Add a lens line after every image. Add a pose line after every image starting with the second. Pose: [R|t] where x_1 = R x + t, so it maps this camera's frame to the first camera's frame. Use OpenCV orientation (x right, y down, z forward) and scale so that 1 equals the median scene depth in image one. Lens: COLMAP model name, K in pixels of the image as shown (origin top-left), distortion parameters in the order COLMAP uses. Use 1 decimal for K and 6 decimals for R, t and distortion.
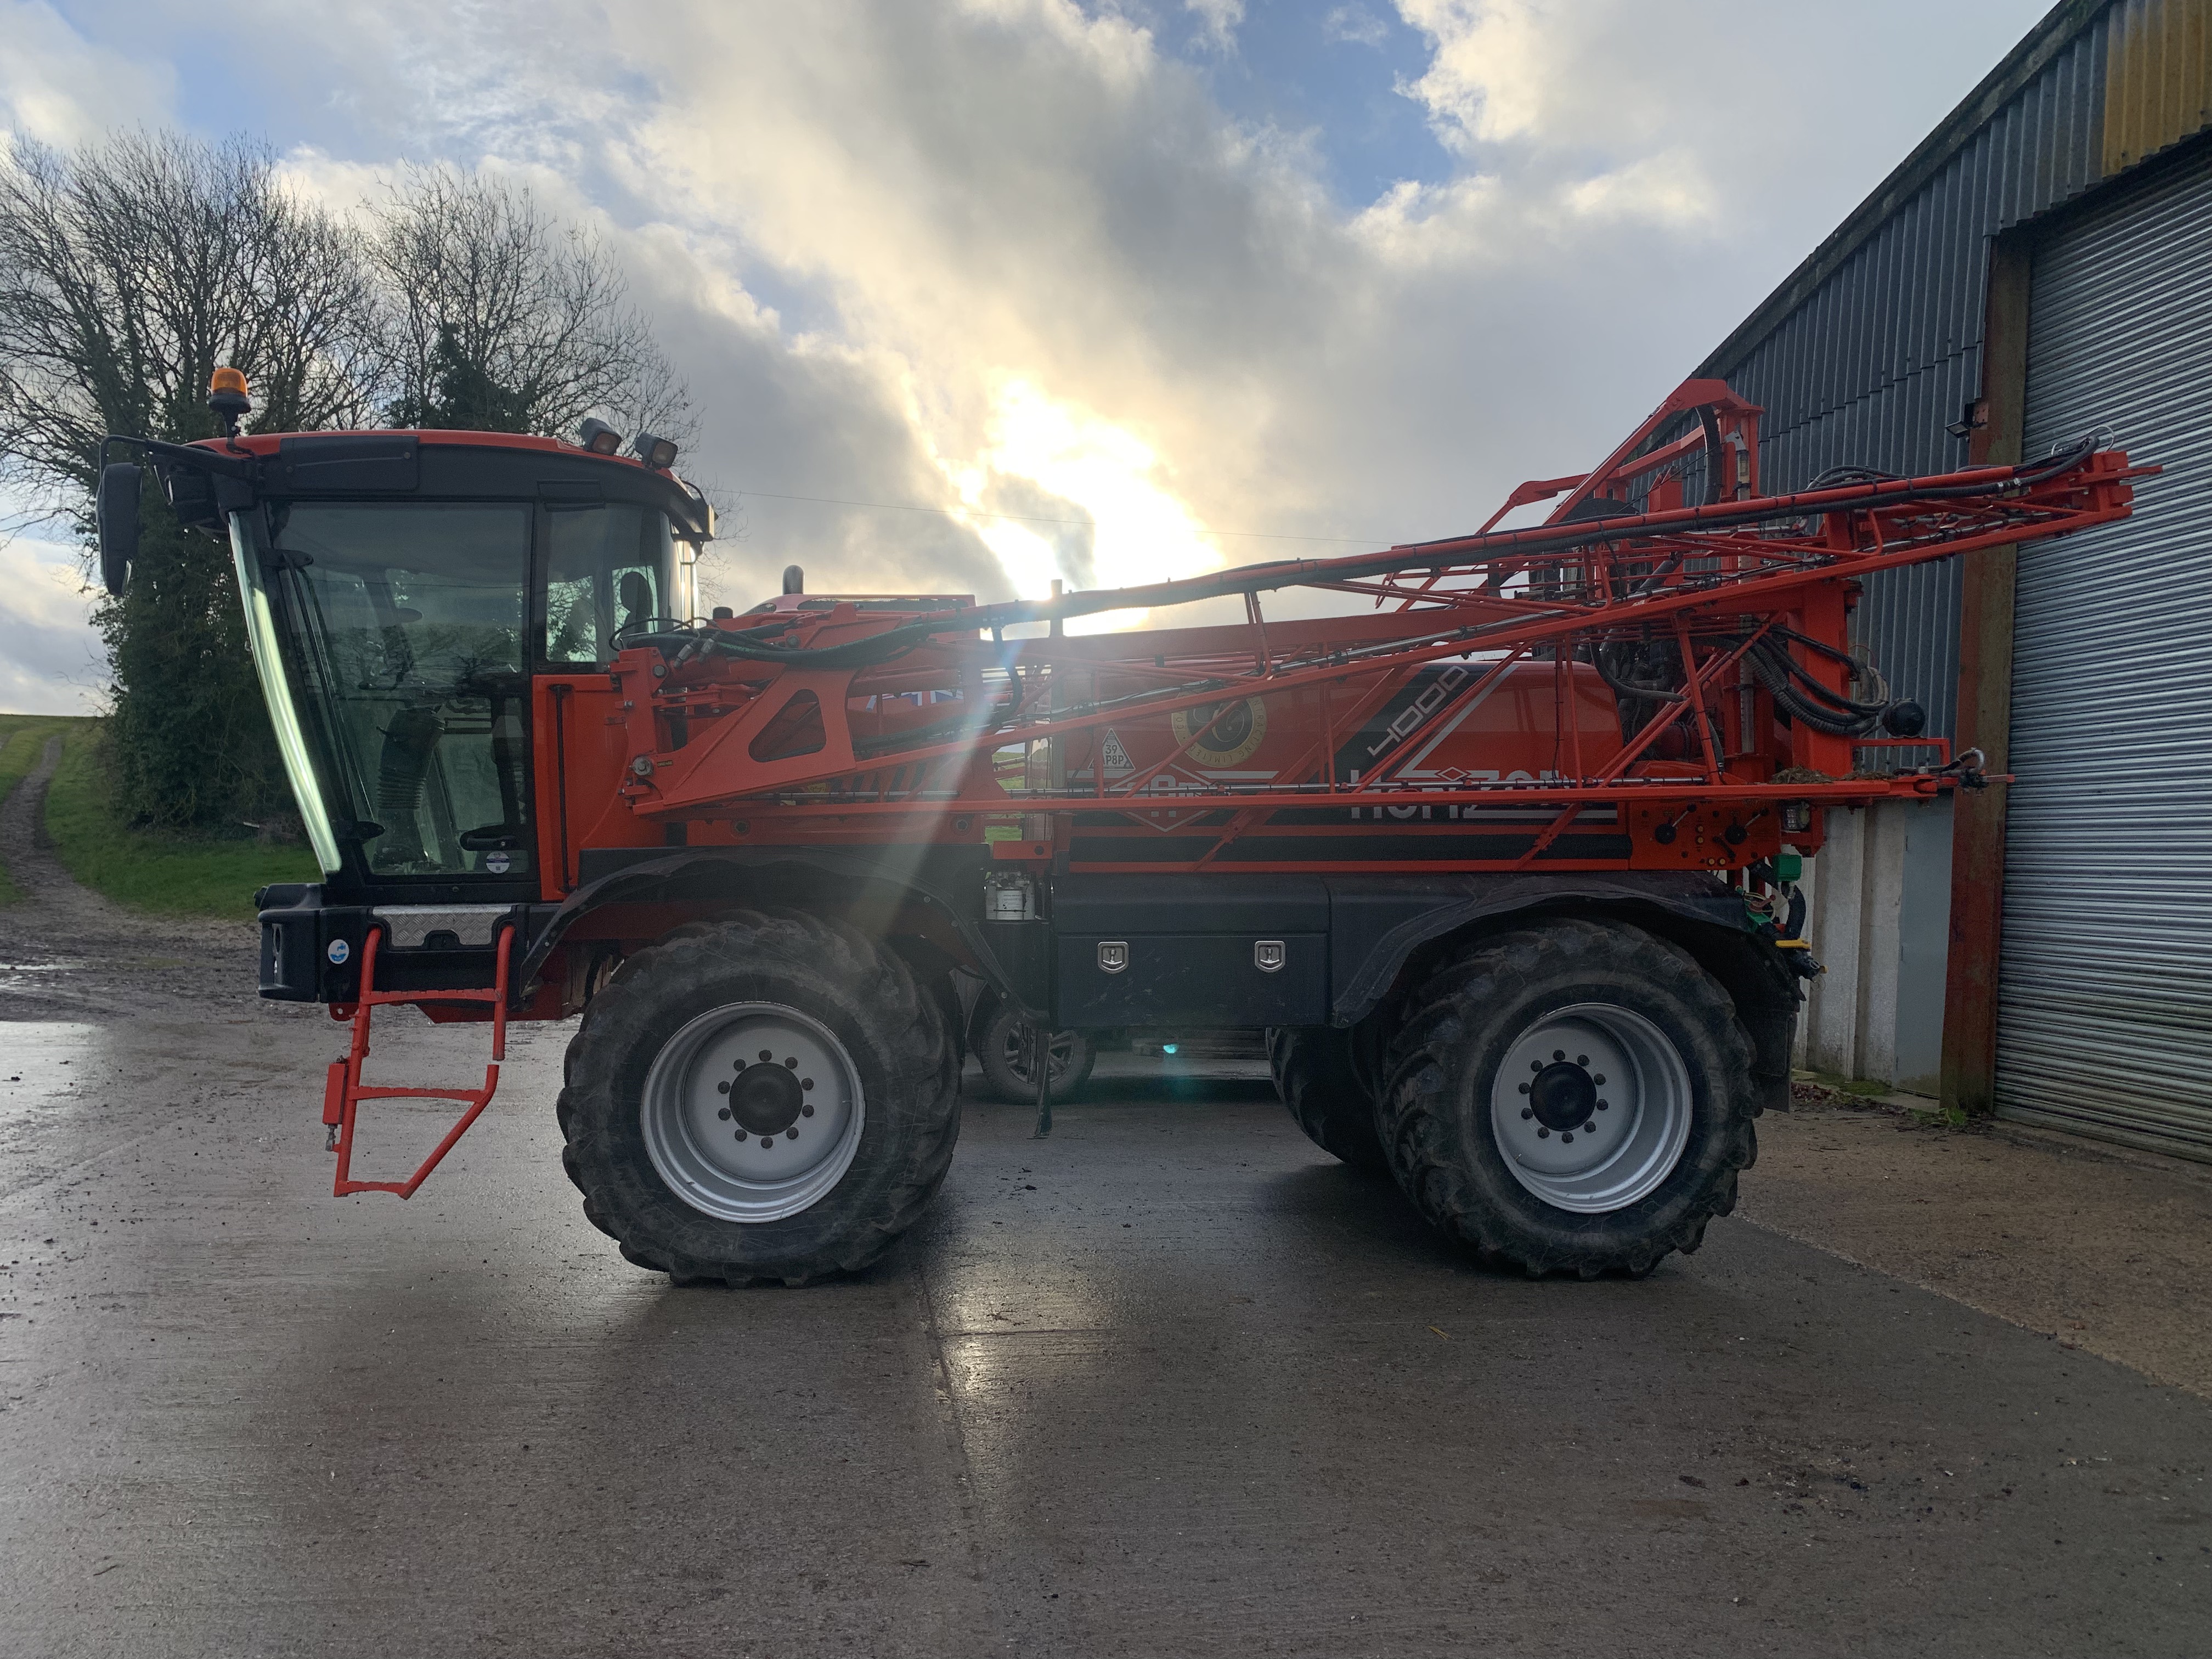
lens RADIAL K [[1660.4, 0, 1106.0], [0, 1660.4, 829.5], [0, 0, 1]] dist [0.003012, 0.003404]
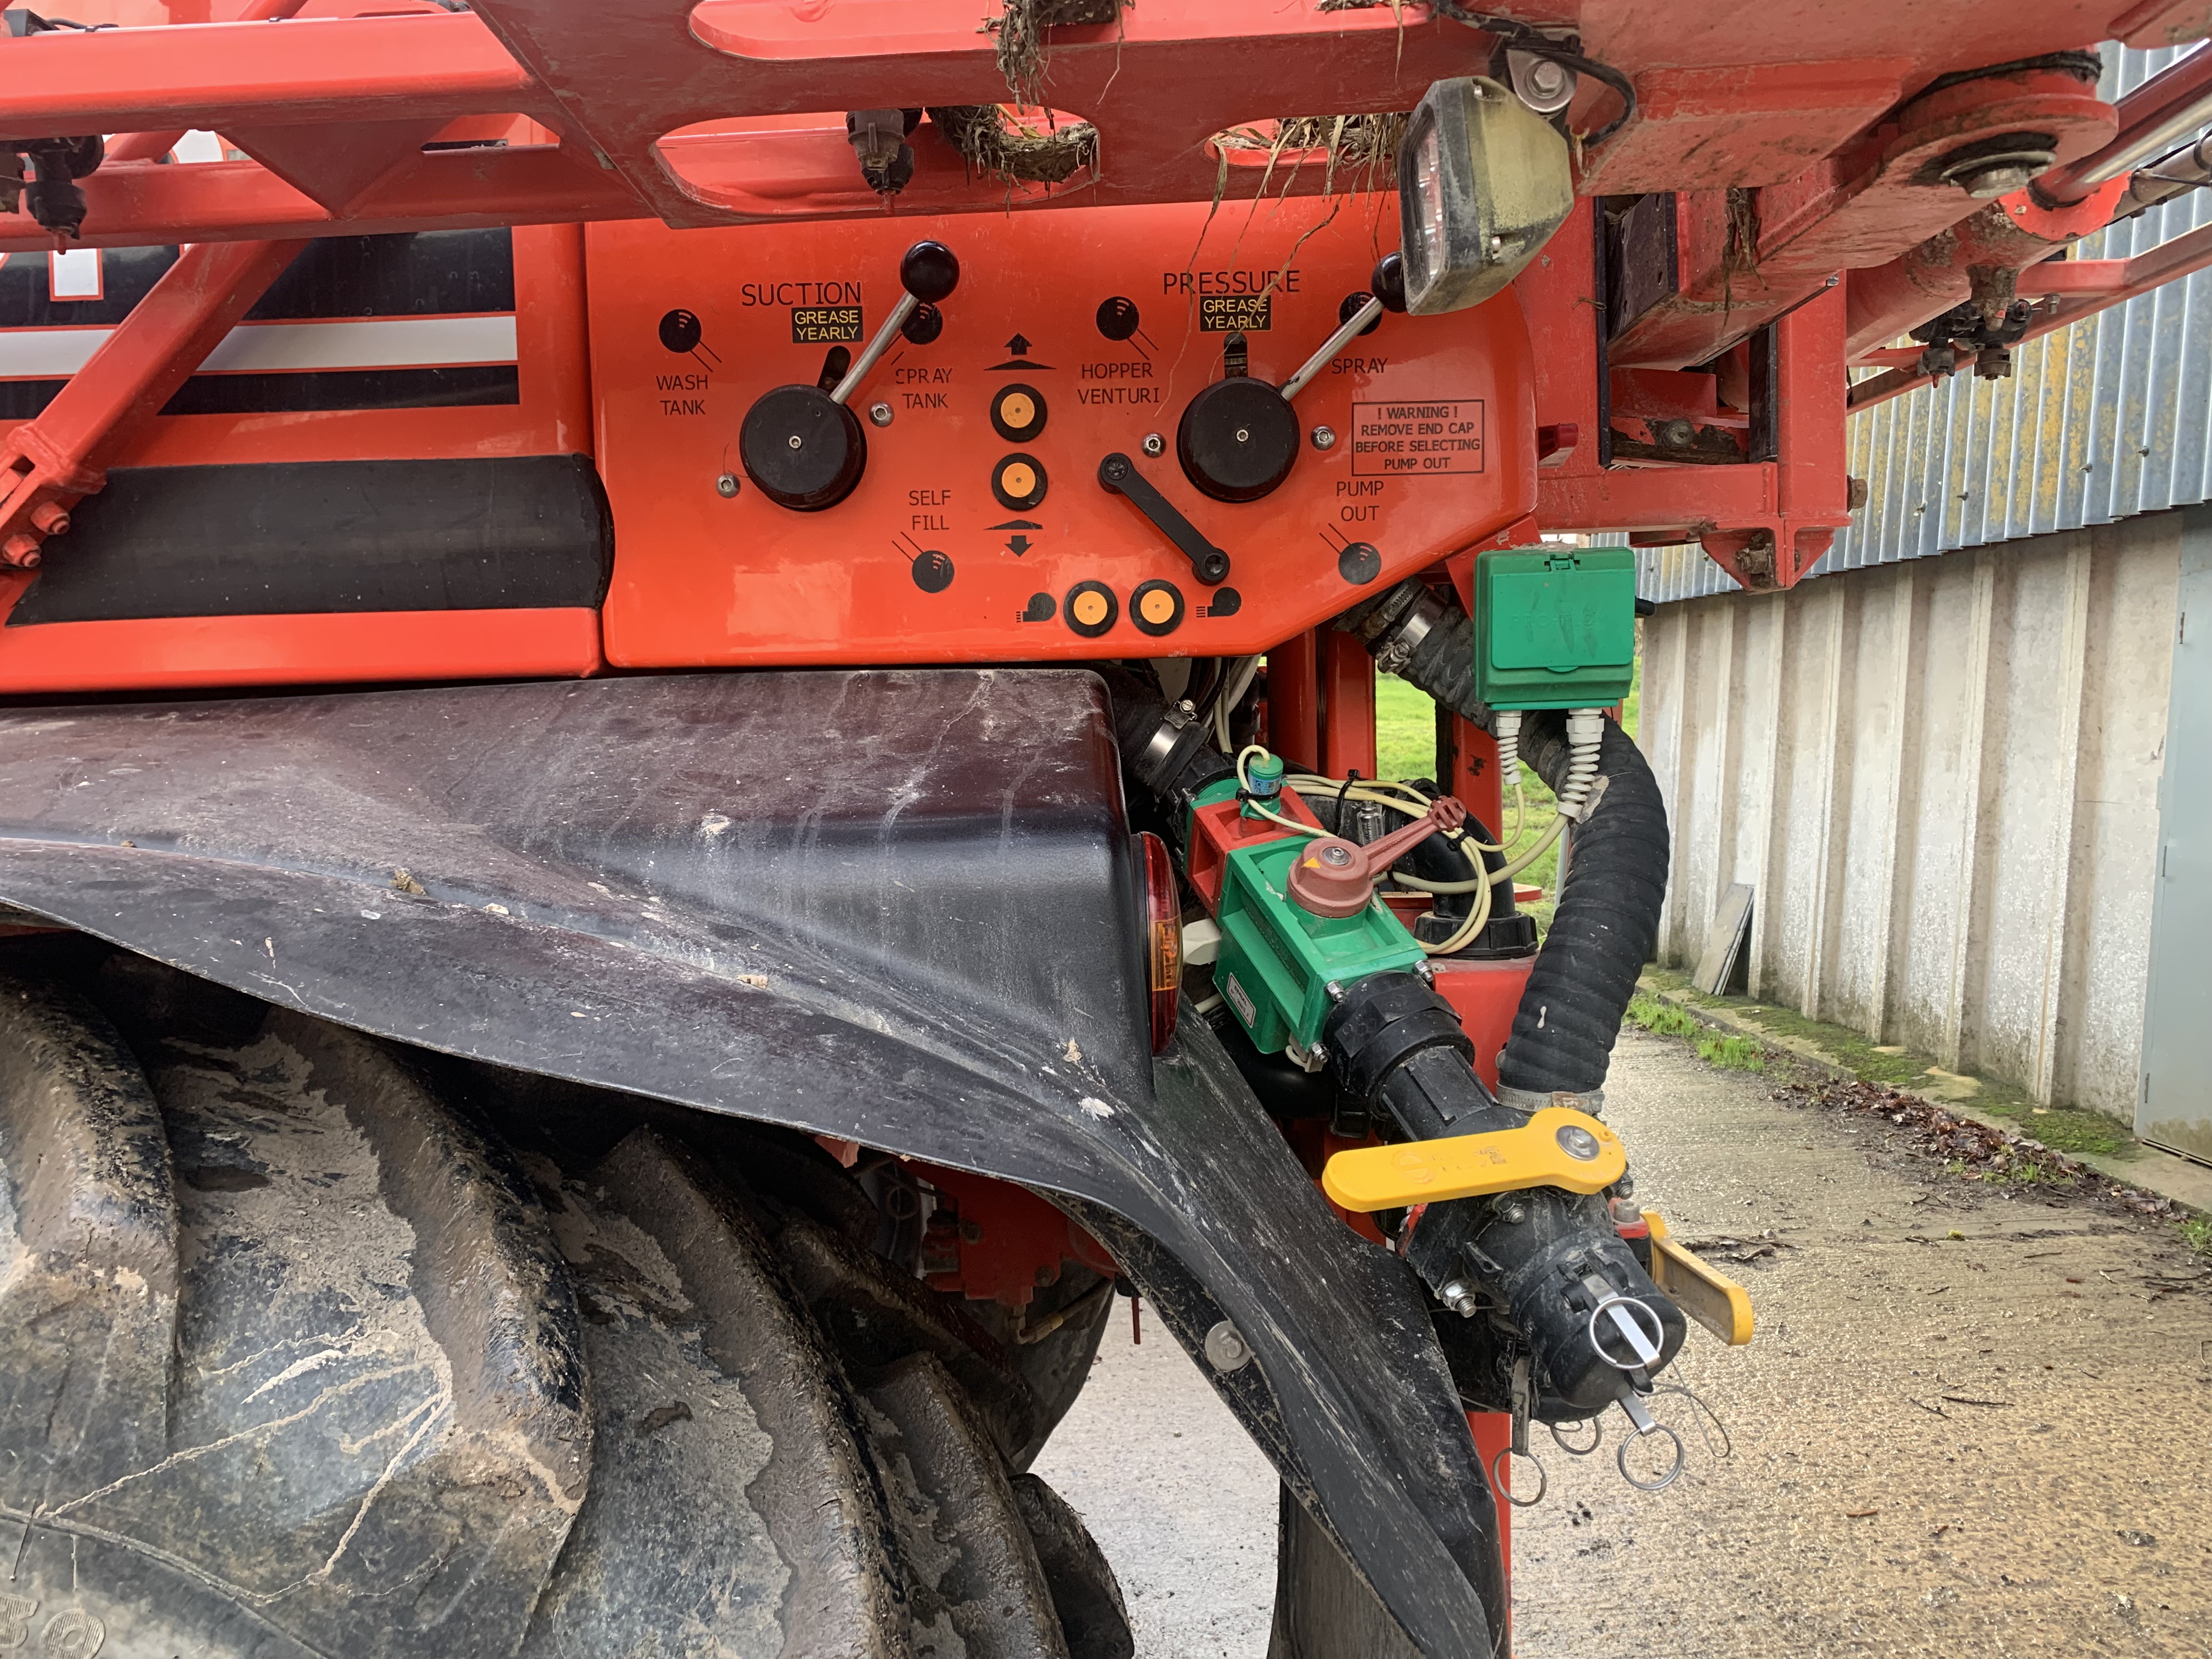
lens RADIAL K [[1660.4, 0, 1106.0], [0, 1660.4, 829.5], [0, 0, 1]] dist [0.003012, 0.003404]
pose [[0.994098, -0.015371, -0.107390, 0.383947], [0.024862, 0.995845, 0.087605, 0.027076], [0.105597, -0.089758, 0.990350, 0.833485]]
